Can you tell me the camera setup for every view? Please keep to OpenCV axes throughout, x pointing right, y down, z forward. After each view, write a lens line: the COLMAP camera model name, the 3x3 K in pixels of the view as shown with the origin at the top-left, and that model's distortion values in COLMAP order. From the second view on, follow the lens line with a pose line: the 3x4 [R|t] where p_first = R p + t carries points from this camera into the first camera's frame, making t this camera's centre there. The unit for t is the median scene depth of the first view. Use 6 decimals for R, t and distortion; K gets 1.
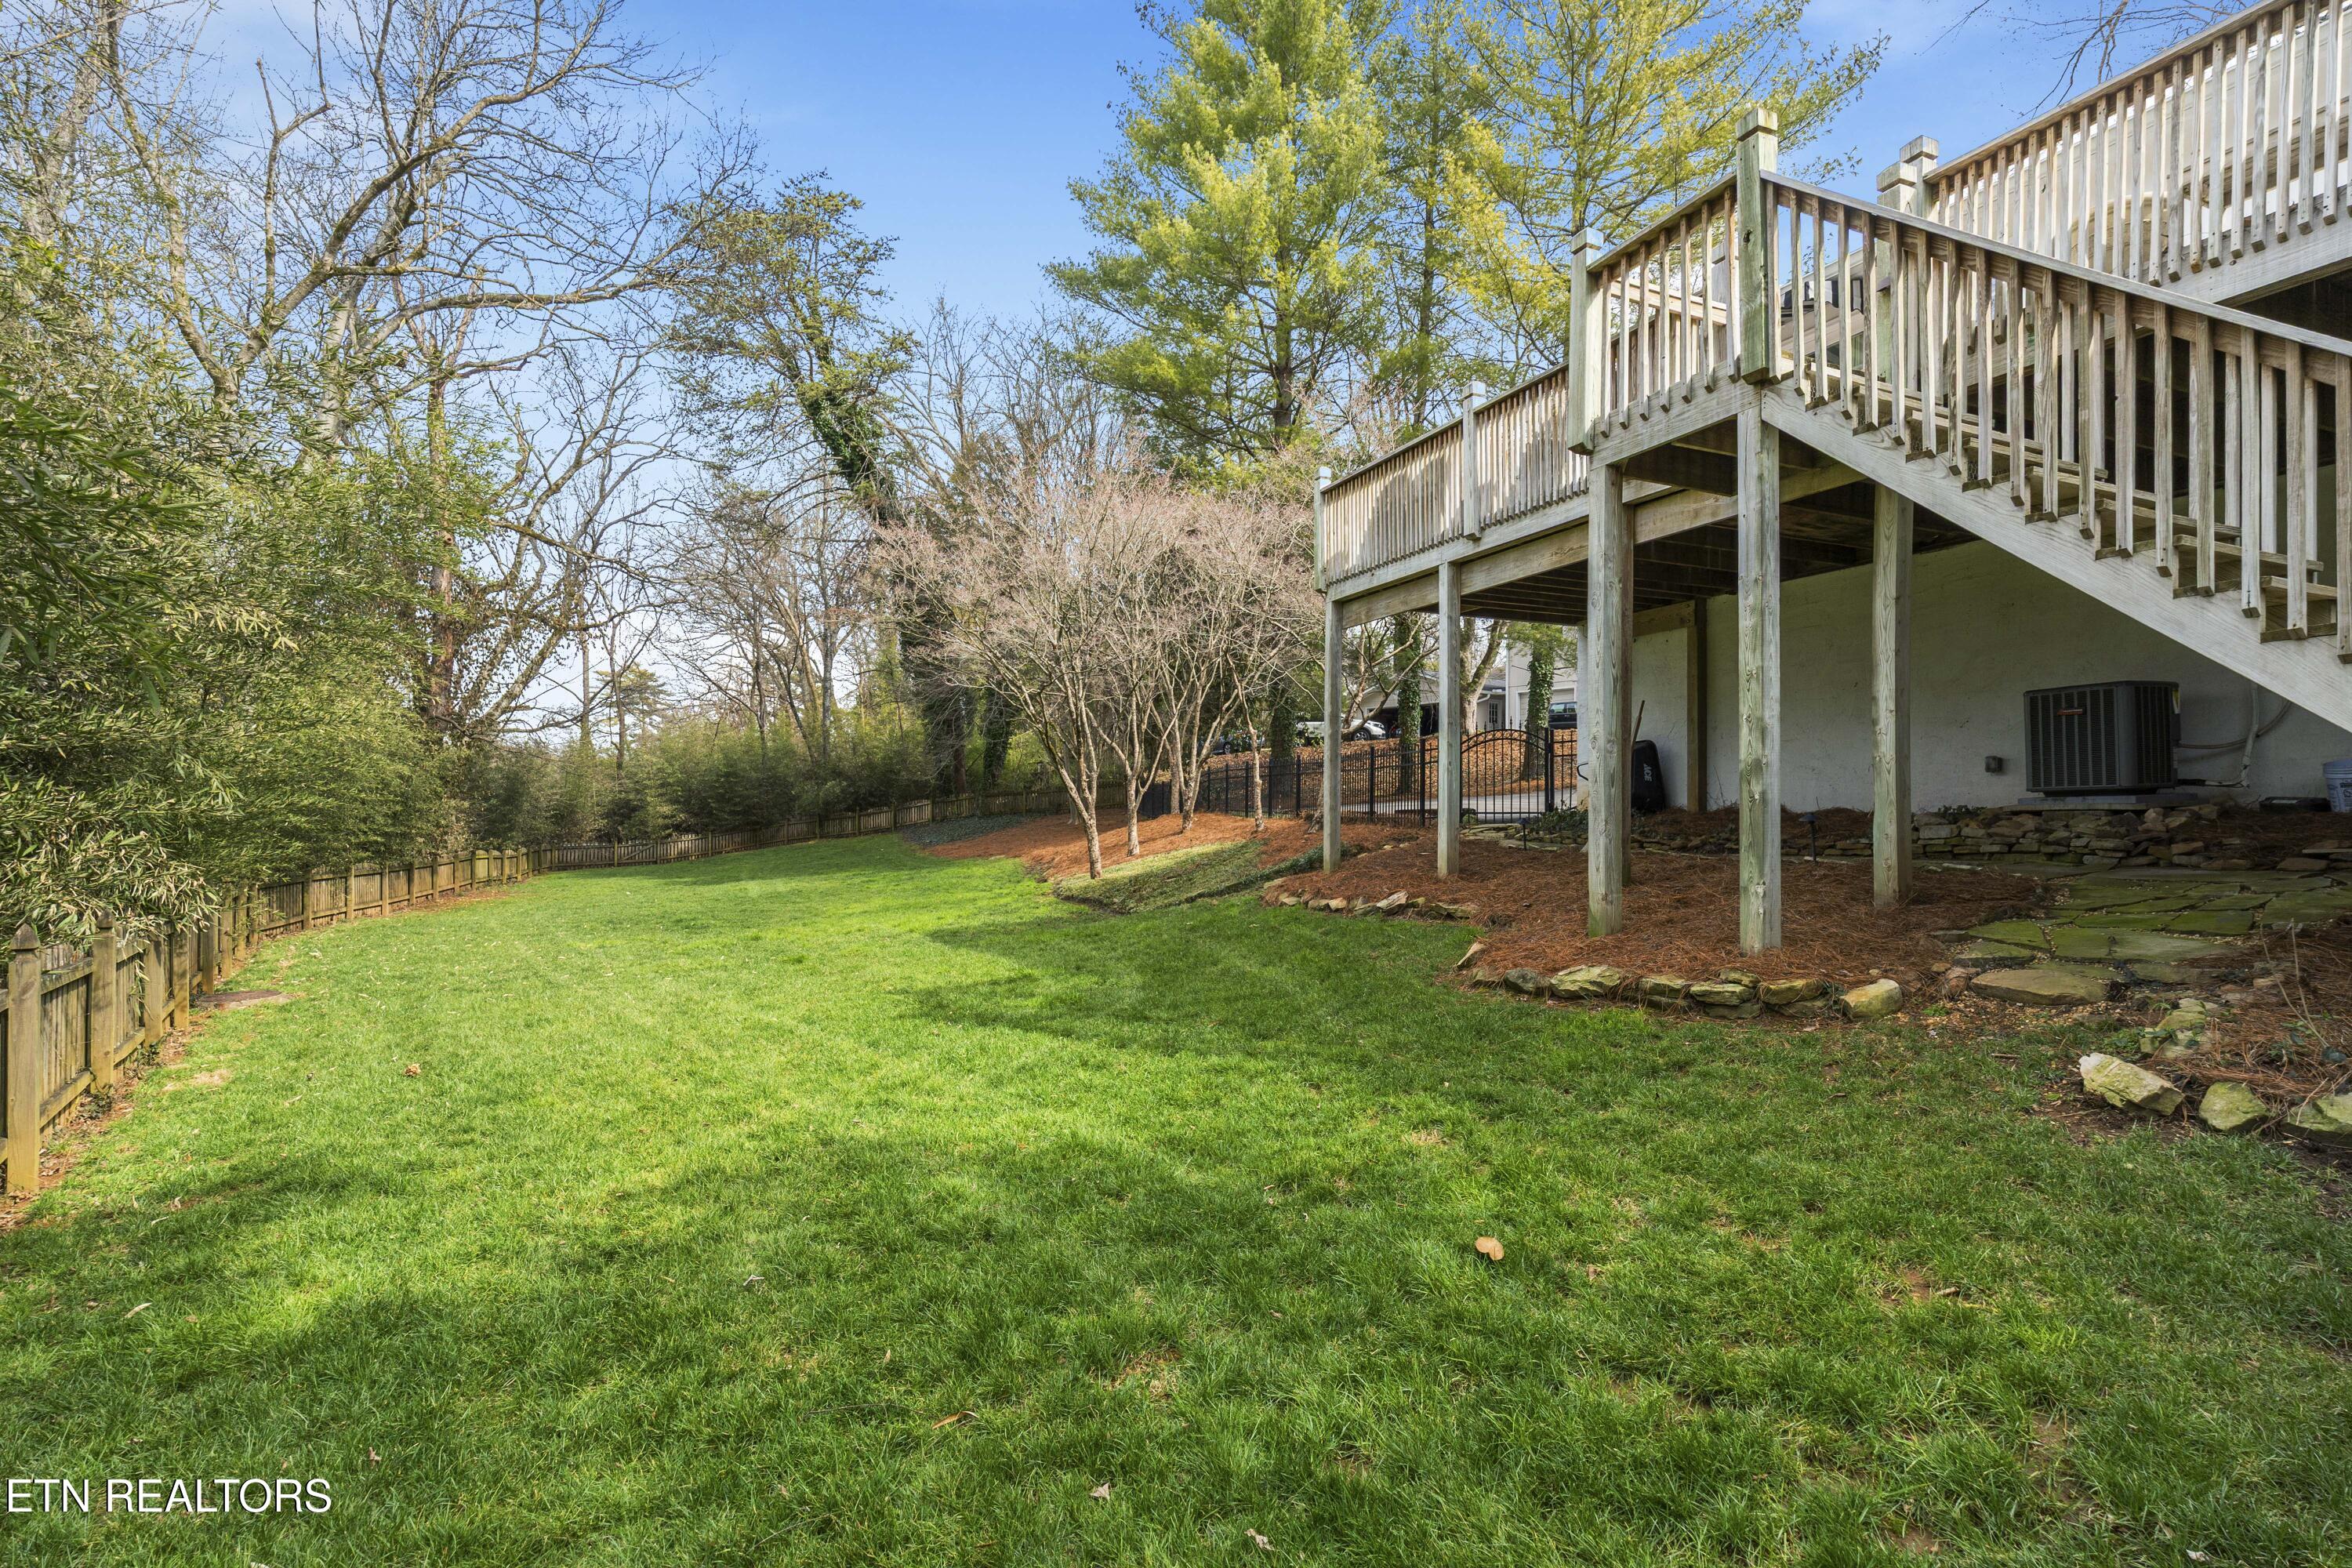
lens RADIAL K [[1138.0, 0, 1164.1], [0, 1138.0, 805.2], [0, 0, 1]] dist [-0.001479, -0.000338]
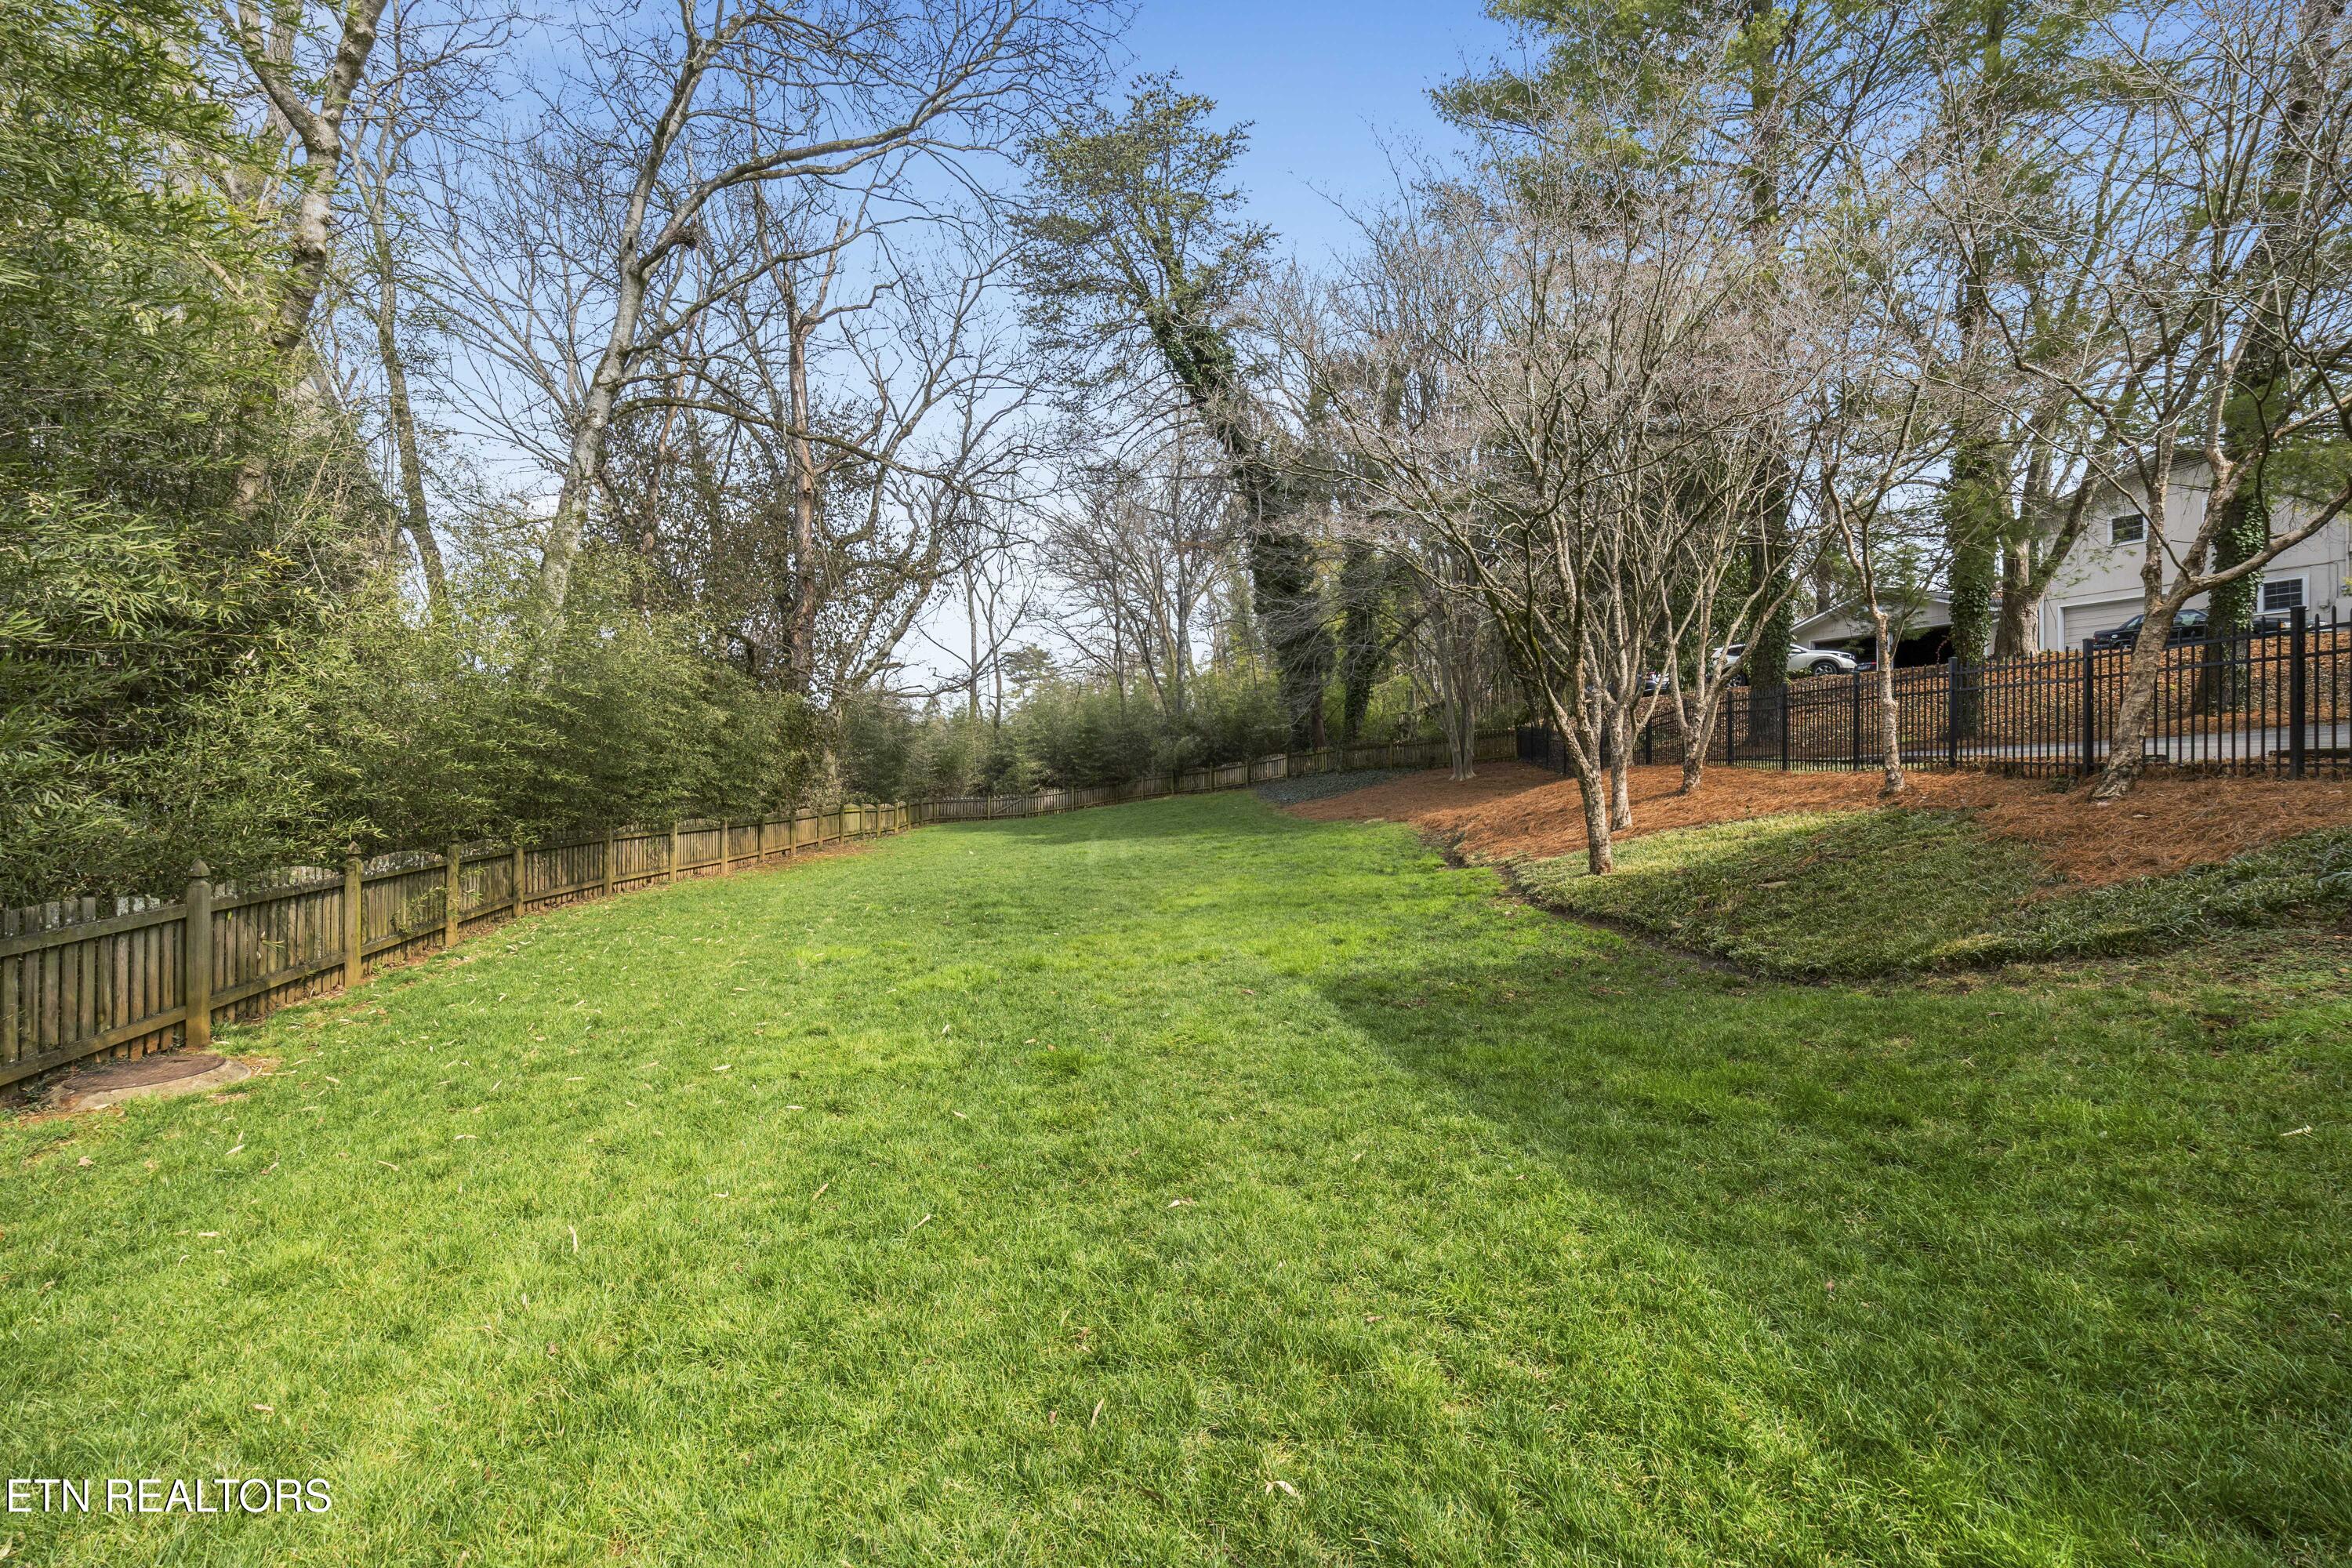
lens RADIAL K [[1029.2, 0, 1173.2], [0, 1029.2, 776.5], [0, 0, 1]] dist [-0.000850, -0.000076]
pose [[0.954469, 0.002272, -0.298300, -0.049050], [0.001379, 0.999927, 0.012030, 0.004120], [0.298306, -0.011893, 0.954396, 0.194801]]
